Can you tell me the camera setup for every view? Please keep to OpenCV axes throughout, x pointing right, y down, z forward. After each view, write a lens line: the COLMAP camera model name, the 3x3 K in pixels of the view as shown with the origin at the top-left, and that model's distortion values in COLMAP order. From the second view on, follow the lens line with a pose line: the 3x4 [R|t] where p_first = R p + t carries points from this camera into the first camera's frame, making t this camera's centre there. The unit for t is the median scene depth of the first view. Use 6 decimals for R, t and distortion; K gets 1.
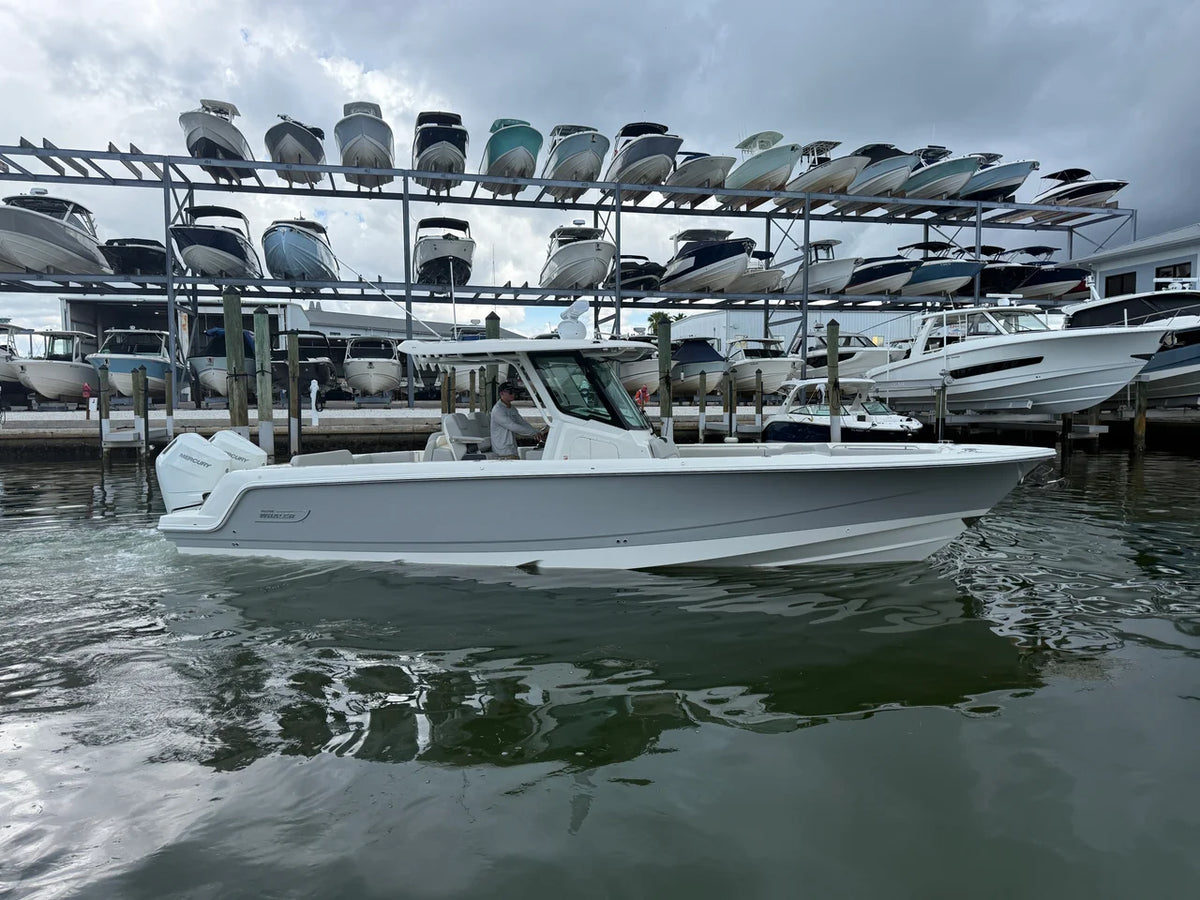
lens RADIAL K [[834.3, 0, 597.5], [0, 834.3, 462.9], [0, 0, 1]] dist [0.080388, -0.098386]
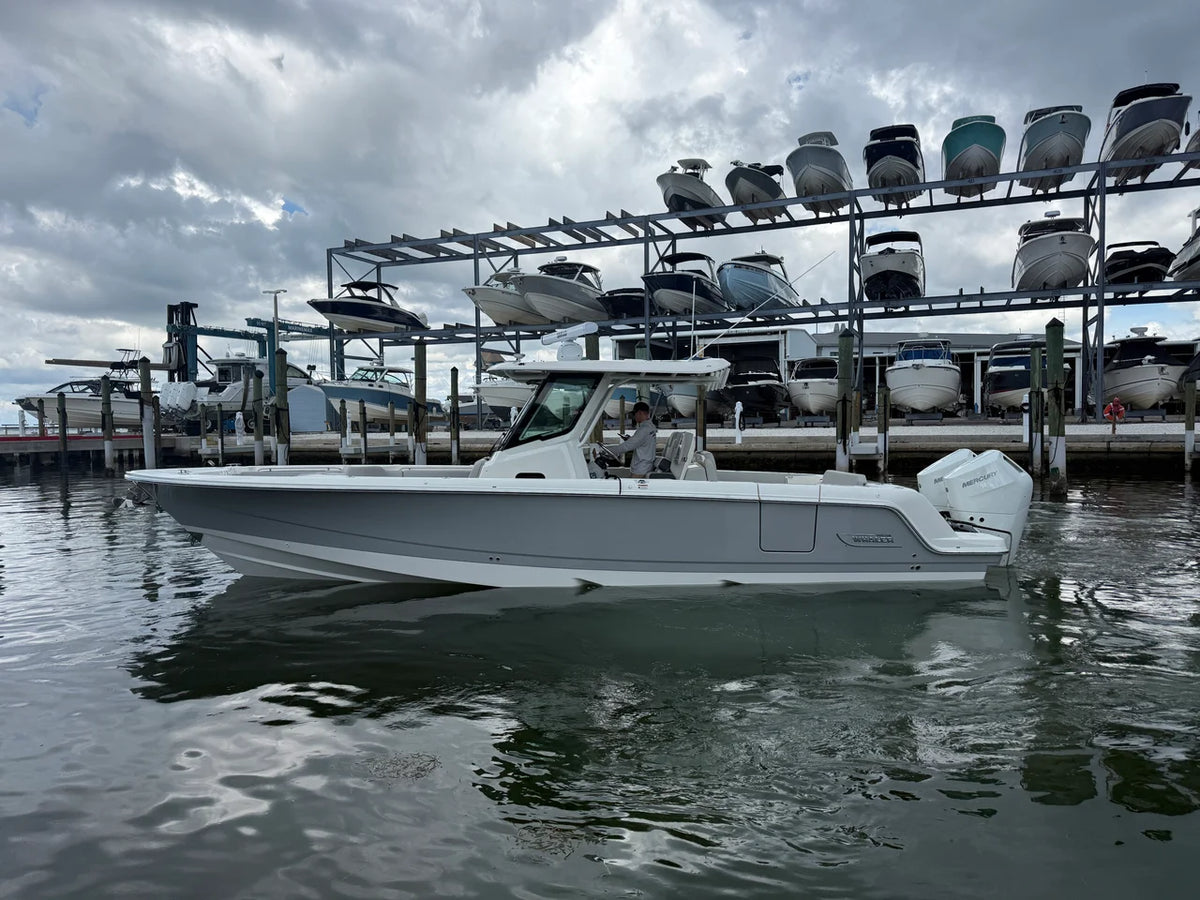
lens RADIAL K [[834.0, 0, 607.8], [0, 834.0, 463.8], [0, 0, 1]] dist [0.081679, -0.102058]
pose [[0.813718, 0.023321, -0.580791, 0.125086], [-0.034630, 0.999365, -0.008391, -0.002191], [0.580227, 0.026941, 0.814009, 0.016625]]
